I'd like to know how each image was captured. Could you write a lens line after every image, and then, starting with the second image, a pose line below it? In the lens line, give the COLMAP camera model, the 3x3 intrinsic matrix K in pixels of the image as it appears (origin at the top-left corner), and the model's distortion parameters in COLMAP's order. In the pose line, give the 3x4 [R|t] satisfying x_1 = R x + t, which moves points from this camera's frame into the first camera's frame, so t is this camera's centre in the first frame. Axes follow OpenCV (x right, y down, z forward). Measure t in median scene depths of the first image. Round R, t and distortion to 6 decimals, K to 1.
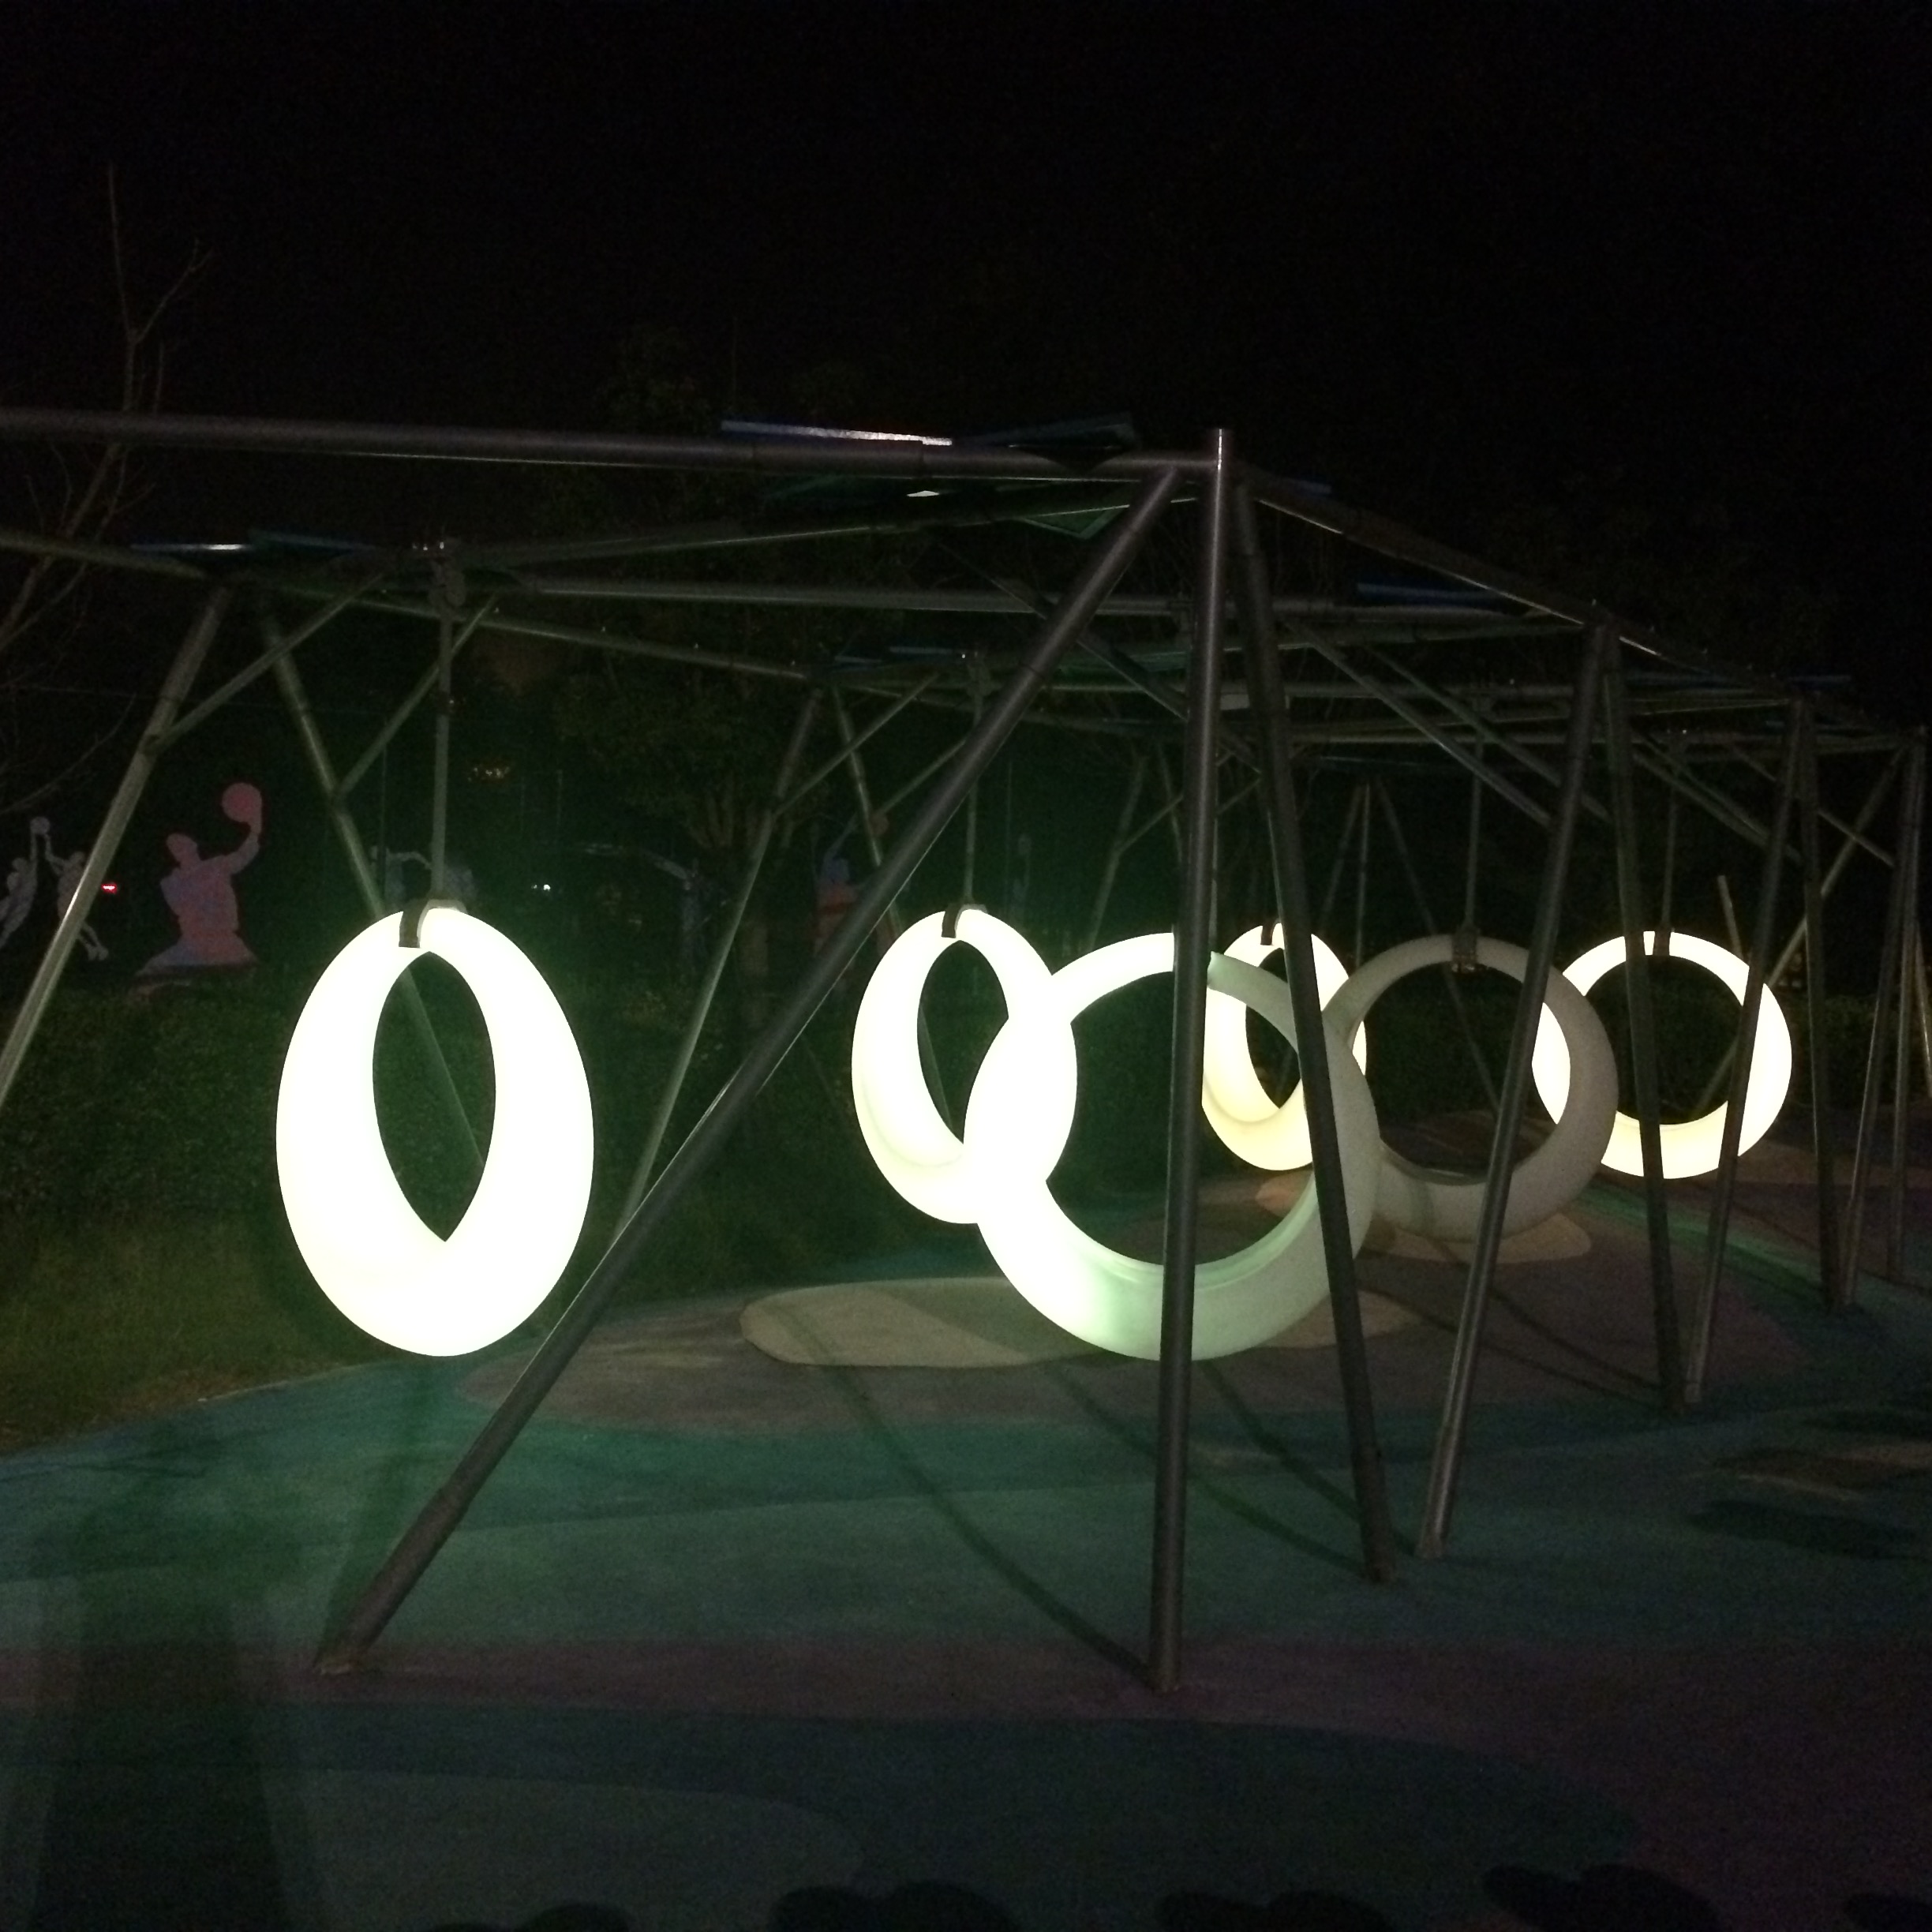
lens RADIAL K [[2200.8, 0, 966.0], [0, 2200.8, 966.0], [0, 0, 1]] dist [0.067562, -0.044246]
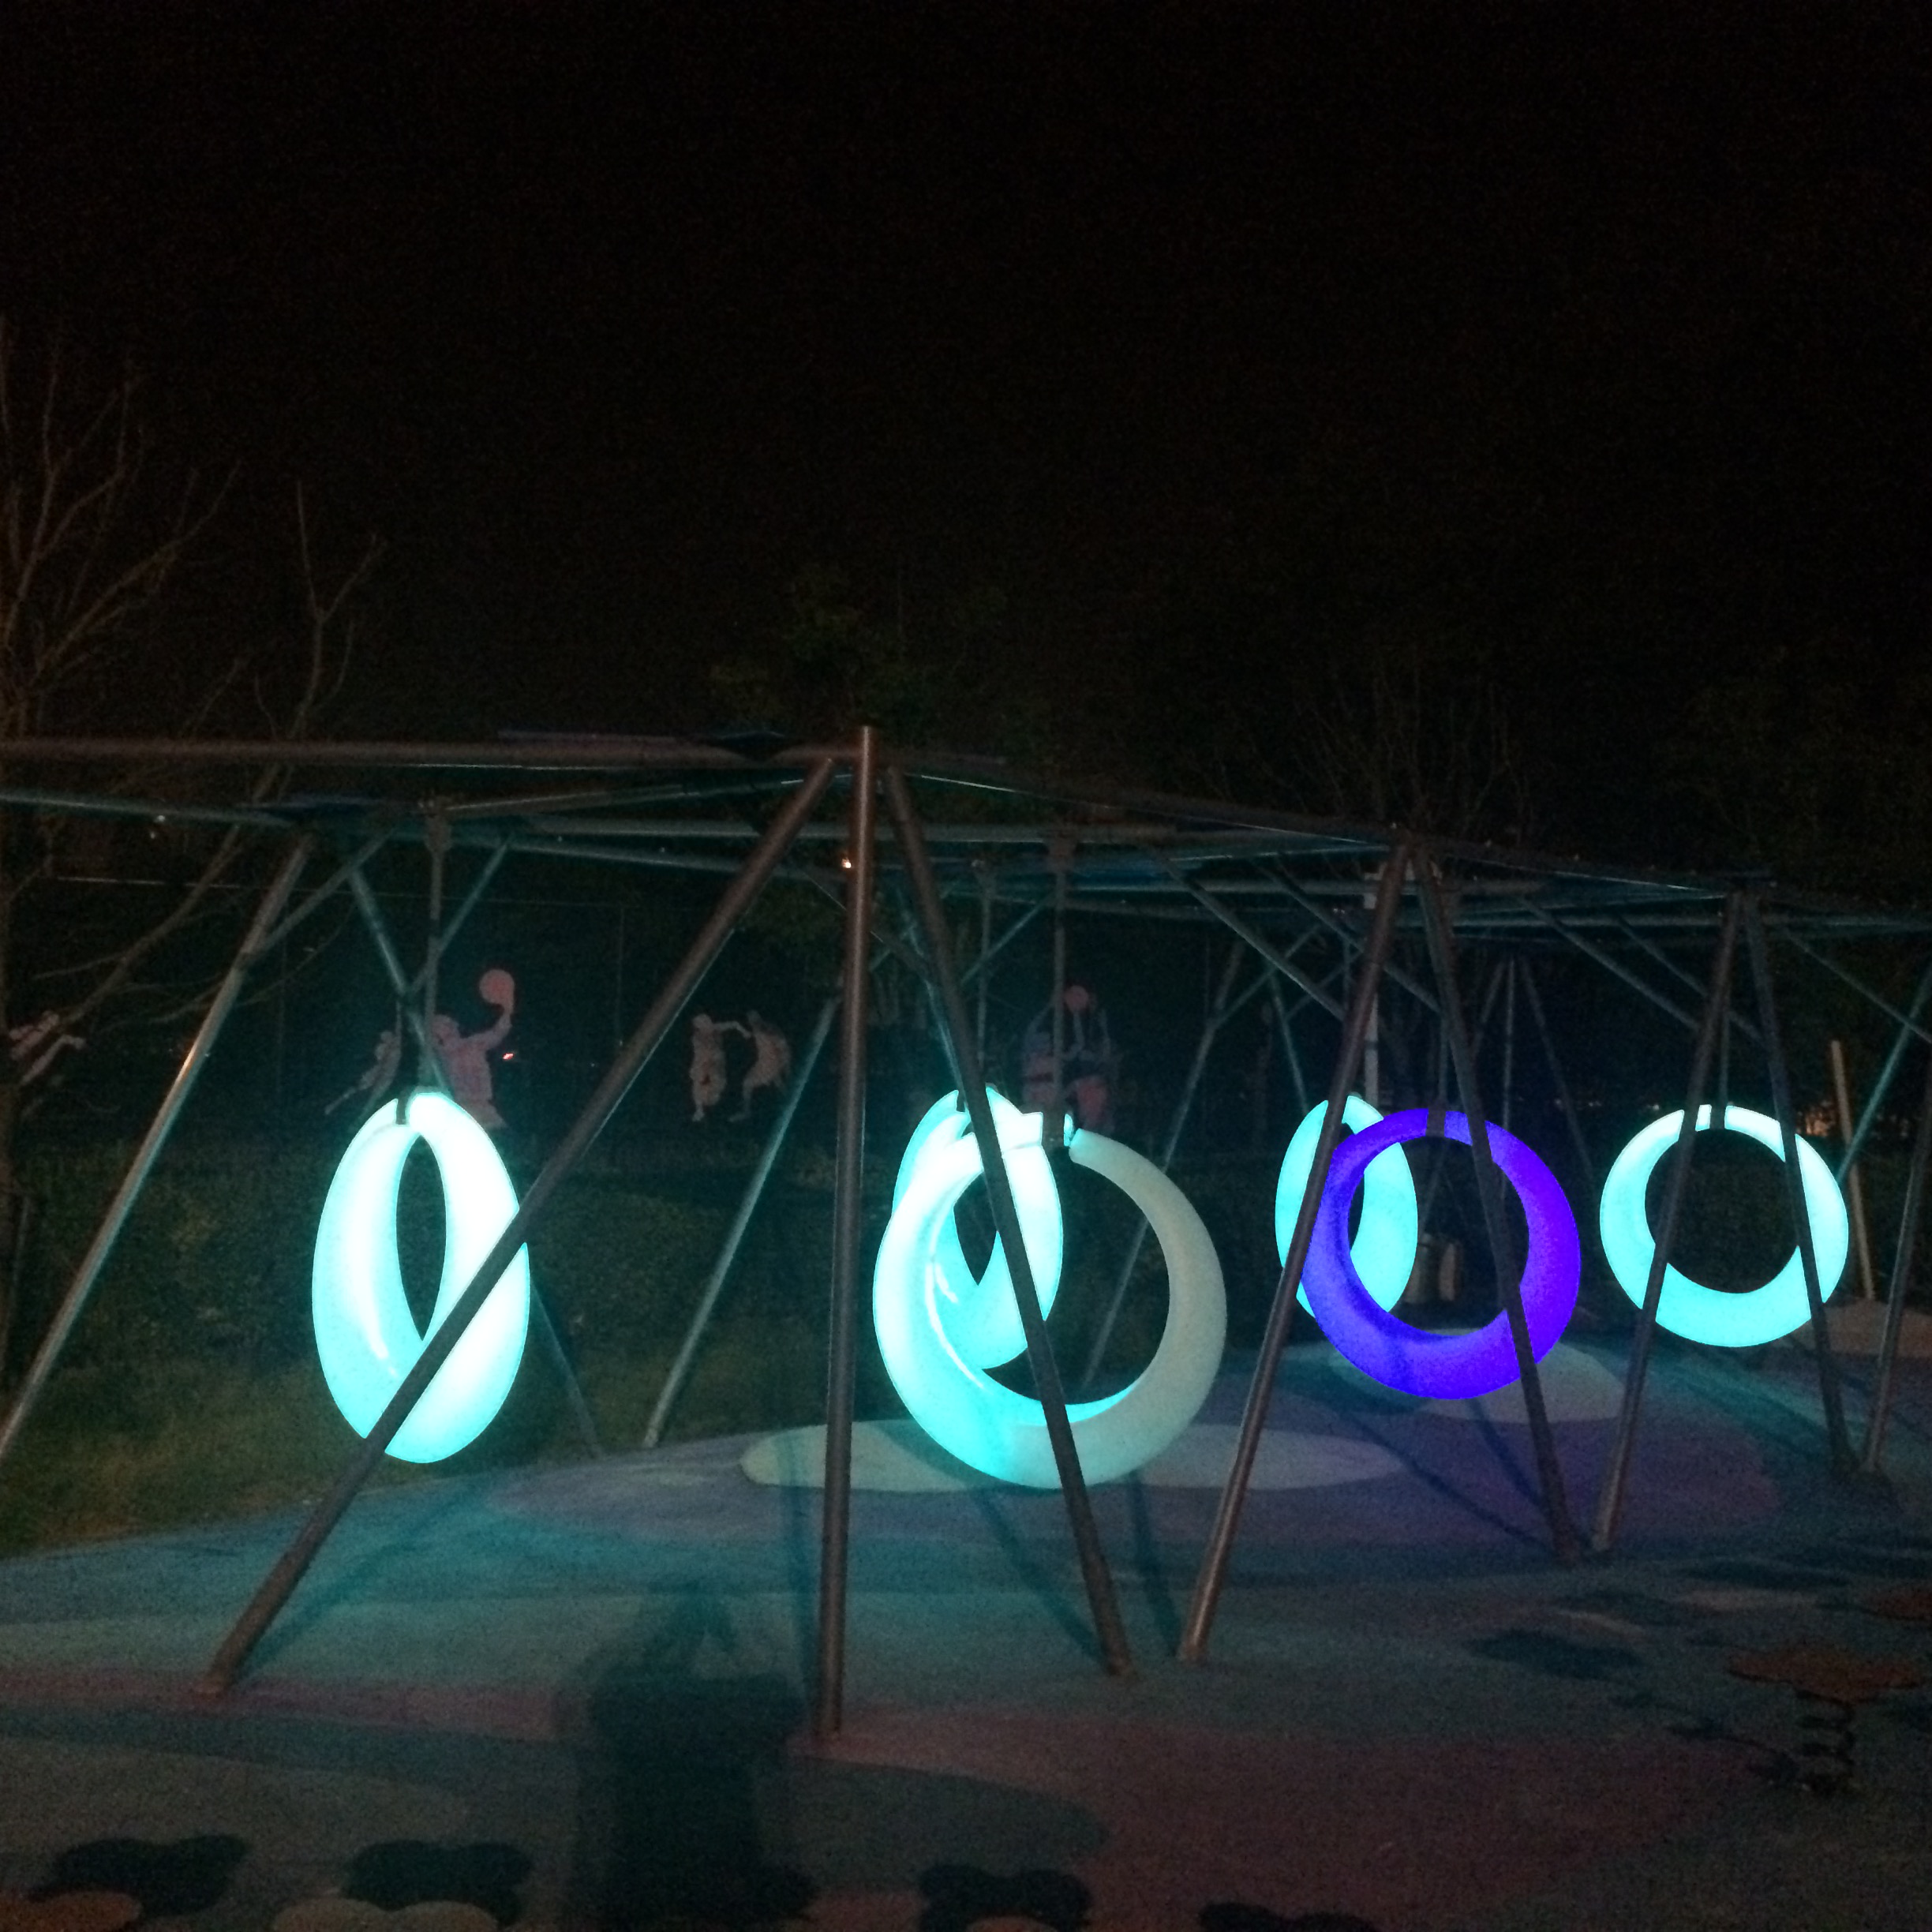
lens RADIAL K [[2200.8, 0, 966.0], [0, 2200.8, 966.0], [0, 0, 1]] dist [0.067562, -0.044246]
pose [[0.983622, -0.010725, -0.179922, 0.193382], [-0.002324, 0.997390, -0.072160, -0.006011], [0.180227, 0.071396, 0.981031, -0.111271]]
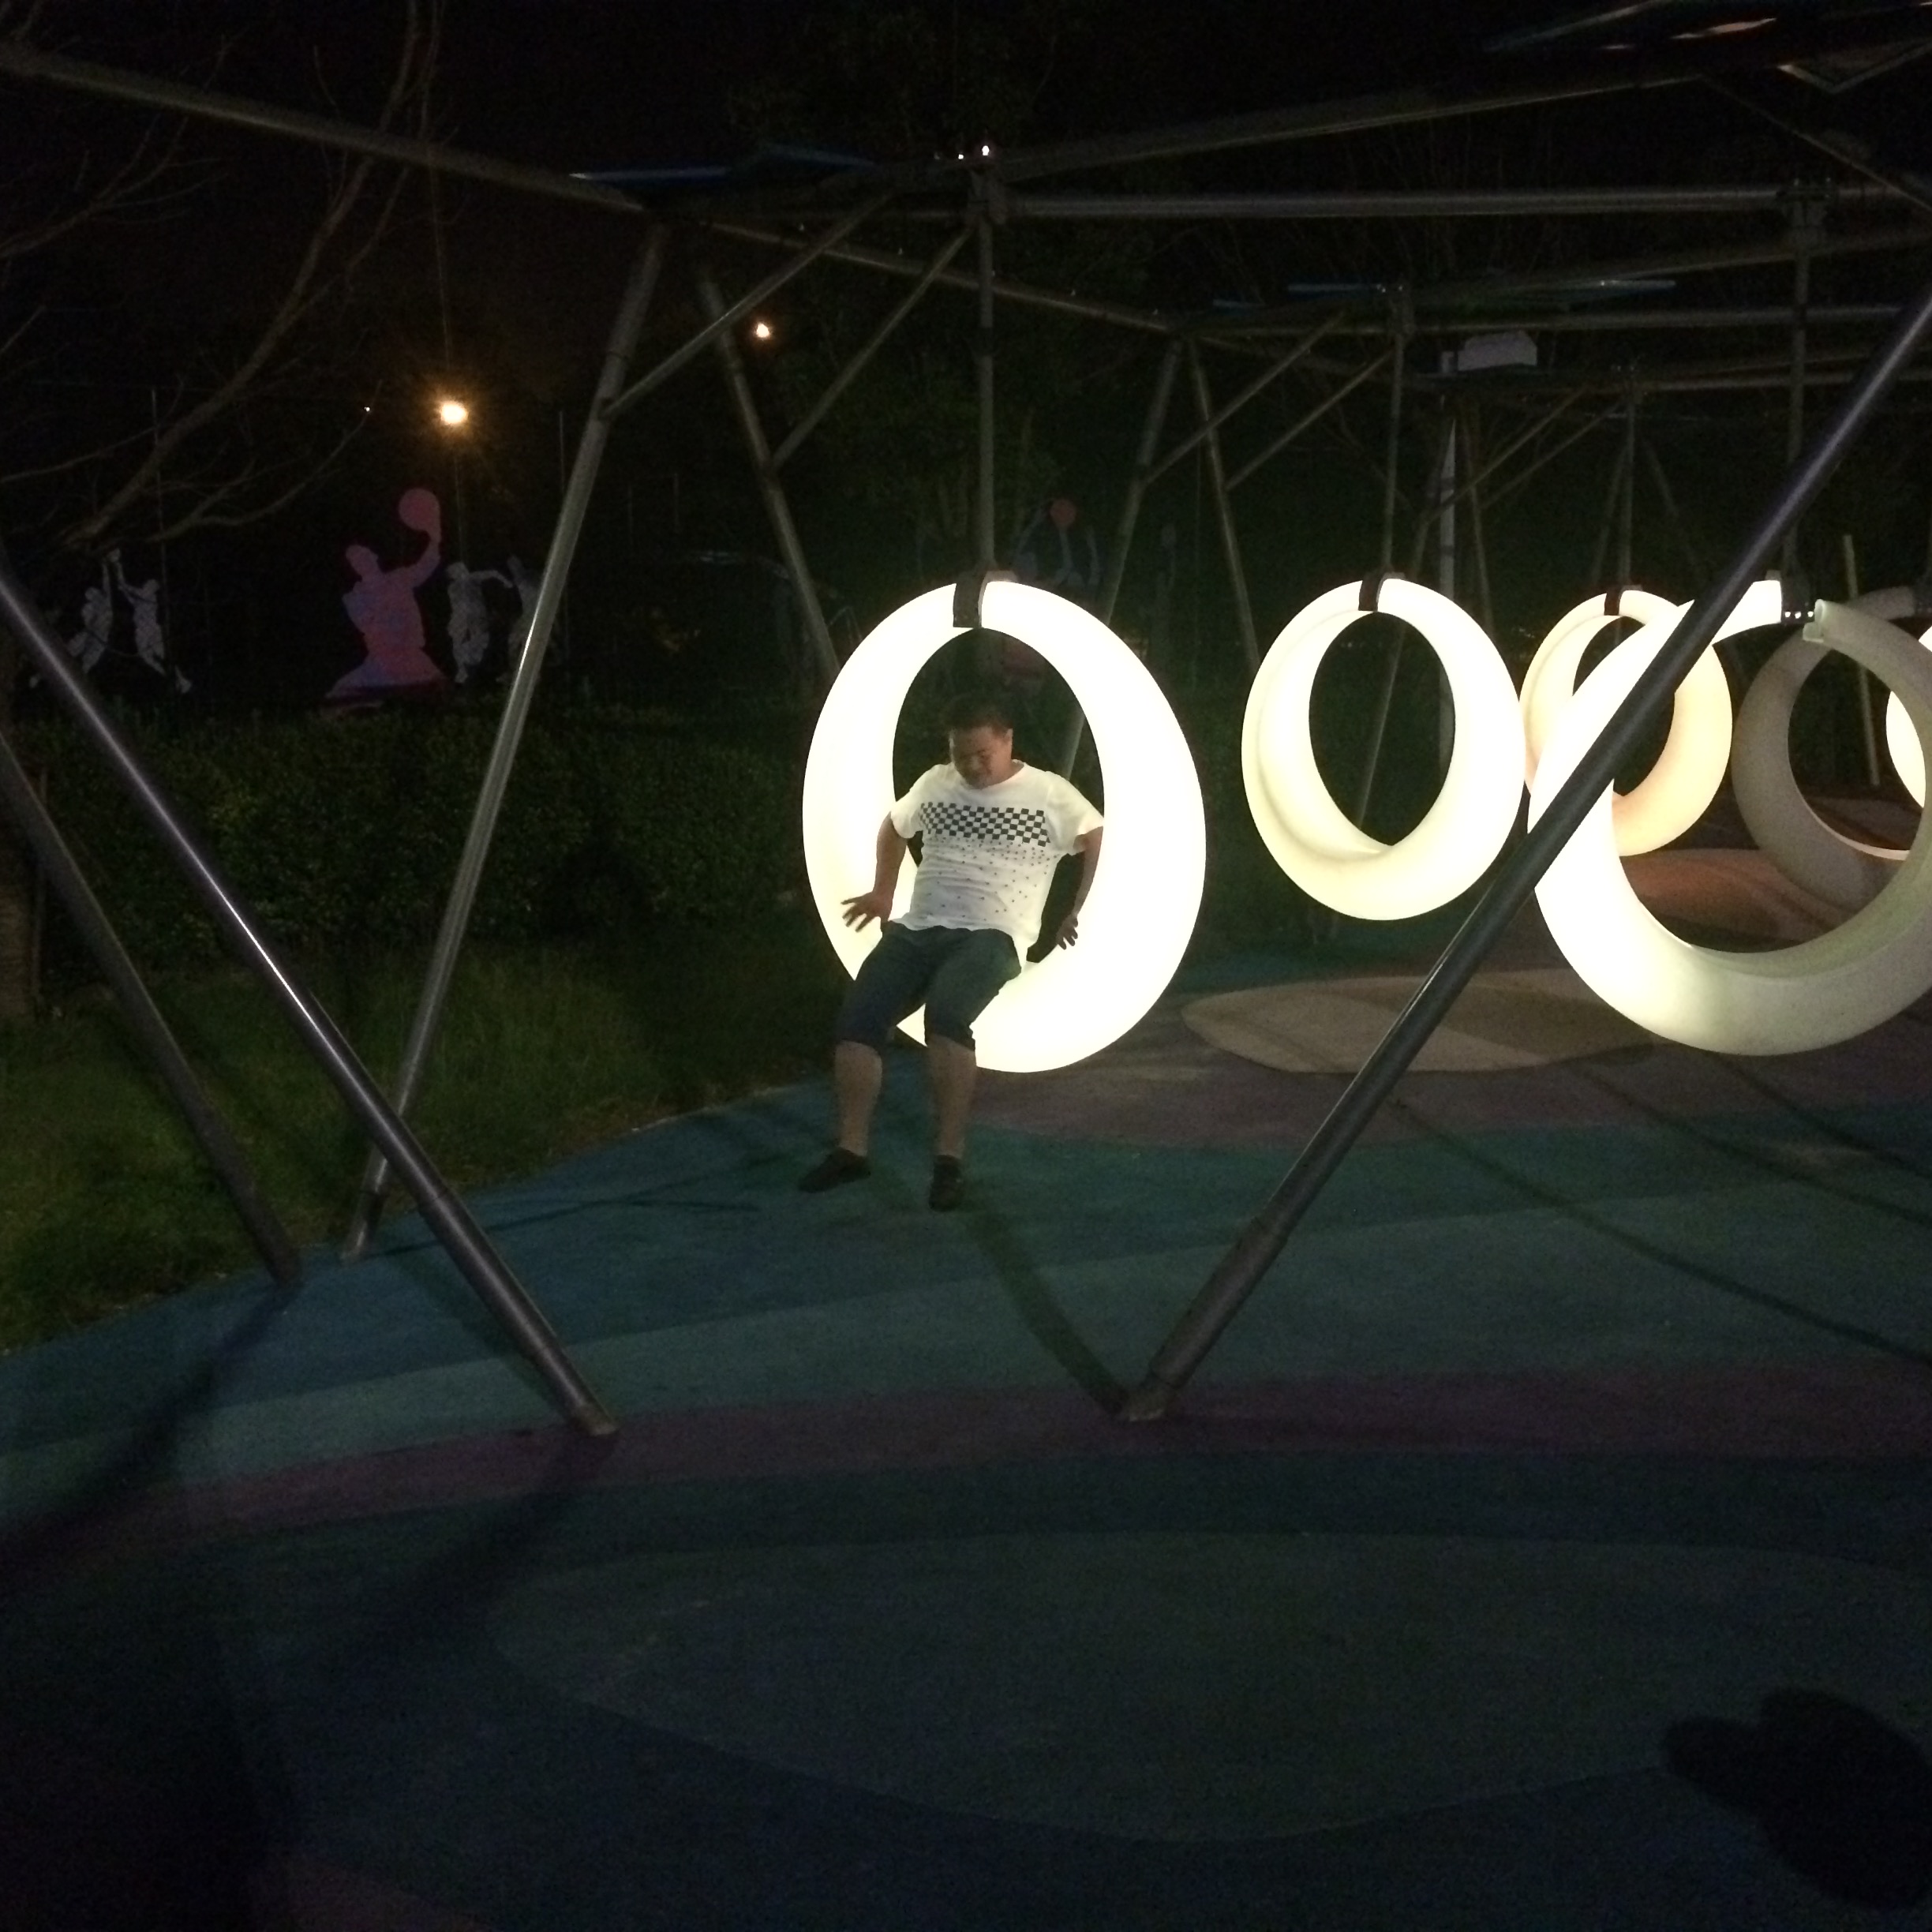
lens RADIAL K [[2200.8, 0, 966.0], [0, 2200.8, 966.0], [0, 0, 1]] dist [0.067562, -0.044246]
pose [[0.999399, -0.034659, -0.000077, -0.174074], [0.034381, 0.991098, 0.128617, 0.009298], [-0.004381, -0.128542, 0.991694, 0.068486]]
